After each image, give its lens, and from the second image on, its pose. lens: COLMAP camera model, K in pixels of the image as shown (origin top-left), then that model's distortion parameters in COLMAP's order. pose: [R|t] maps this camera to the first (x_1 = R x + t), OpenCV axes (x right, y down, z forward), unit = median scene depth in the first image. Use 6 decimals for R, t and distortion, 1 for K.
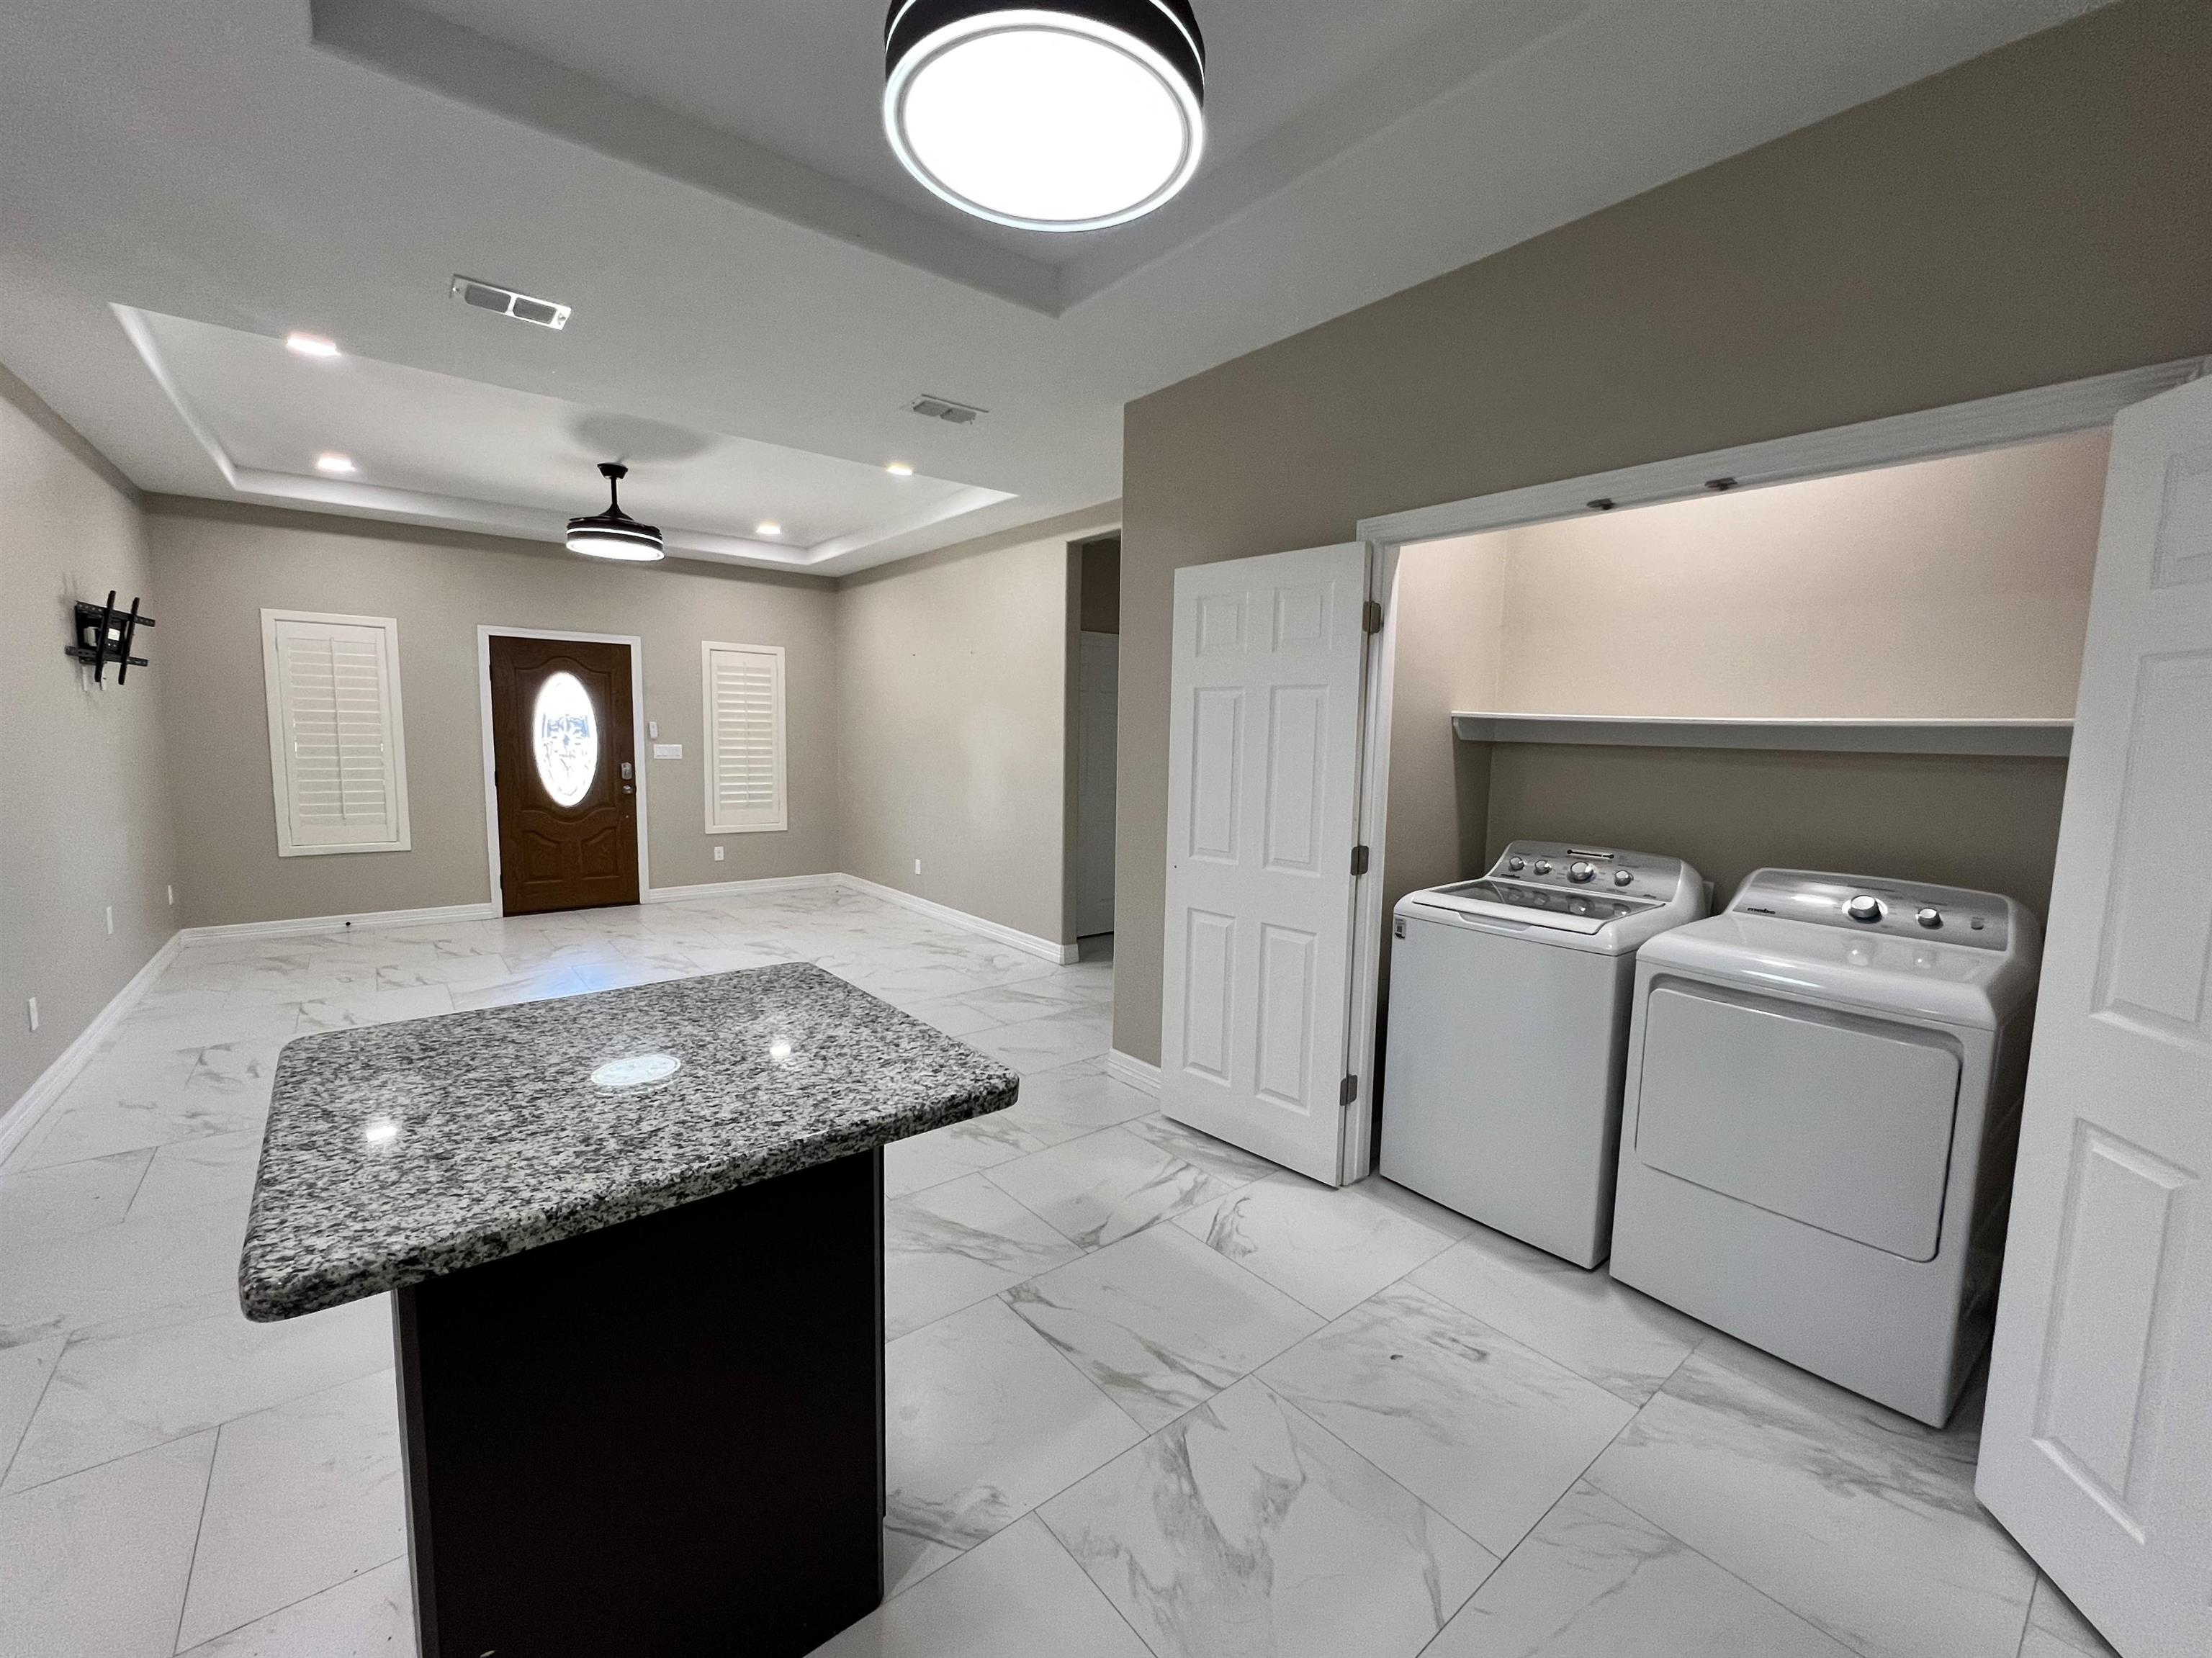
lens RADIAL K [[899.3, 0, 1106.0], [0, 899.3, 829.0], [0, 0, 1]] dist [0.002157, 0.000849]
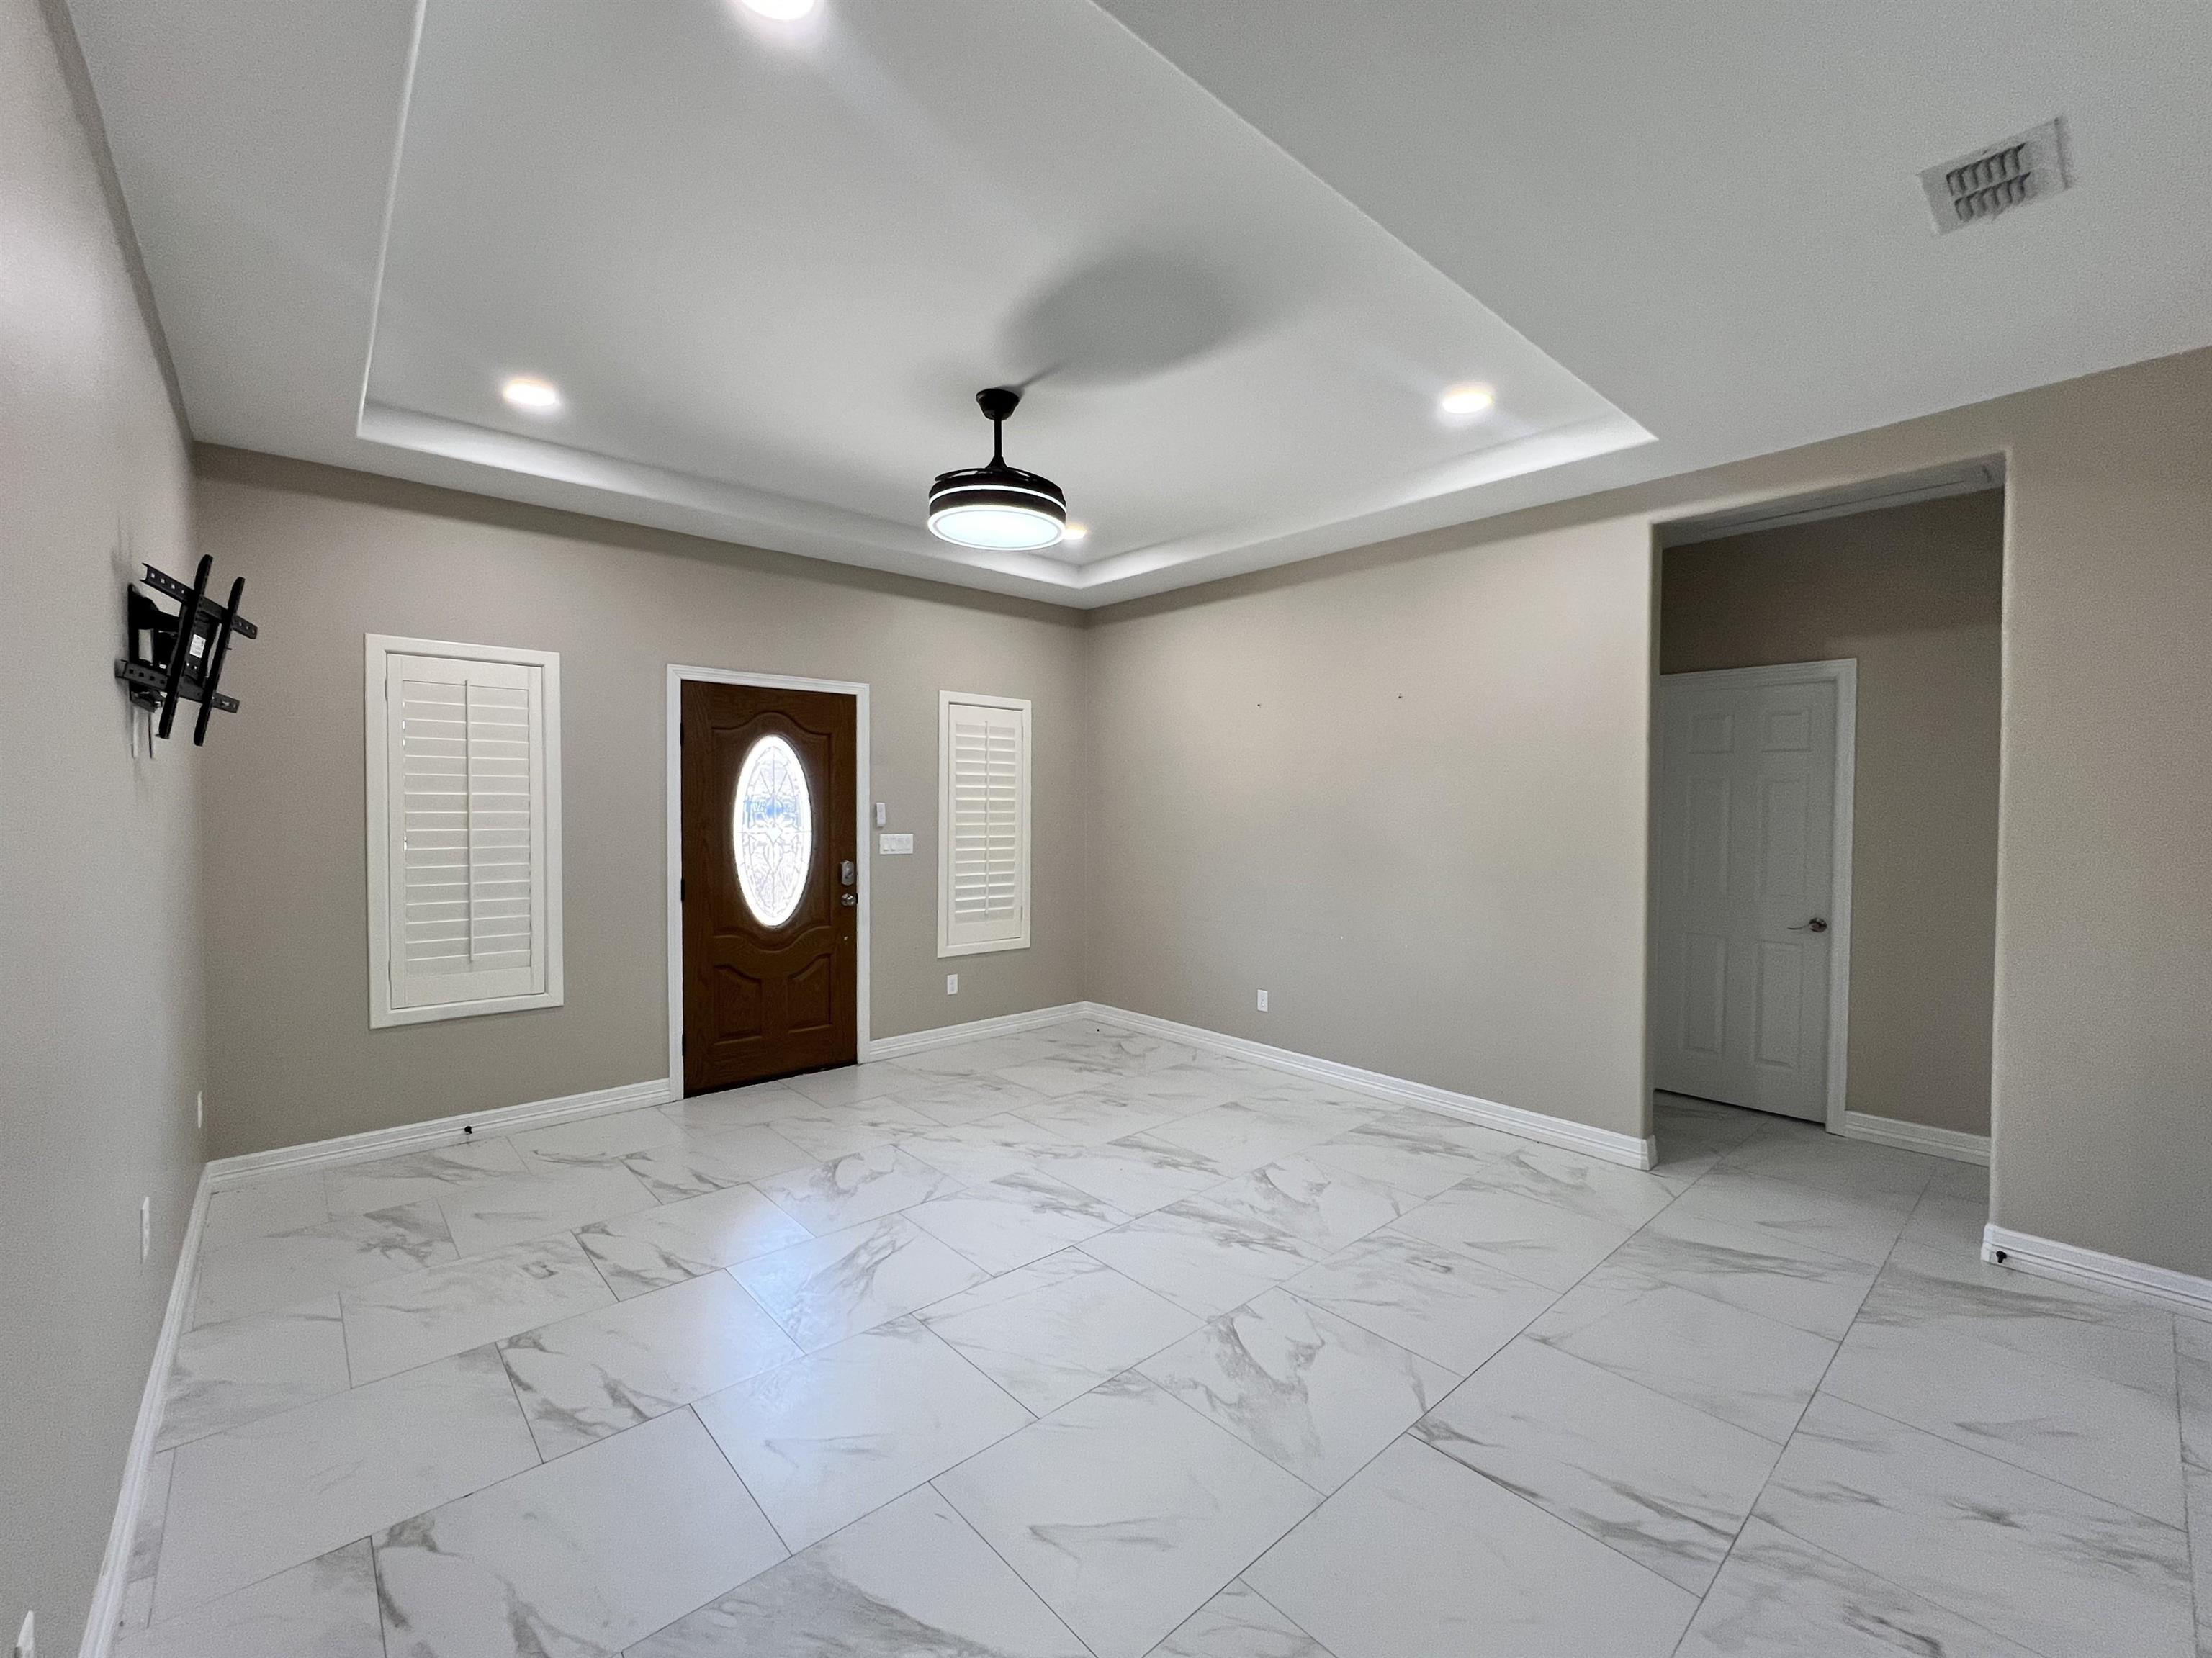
lens RADIAL K [[910.6, 0, 1106.0], [0, 910.6, 829.0], [0, 0, 1]] dist [0.001993, -0.000265]
pose [[0.998505, -0.016594, 0.052080, -0.401342], [0.020813, 0.996453, -0.081532, -0.040009], [-0.050542, 0.082494, 0.995309, 0.307972]]
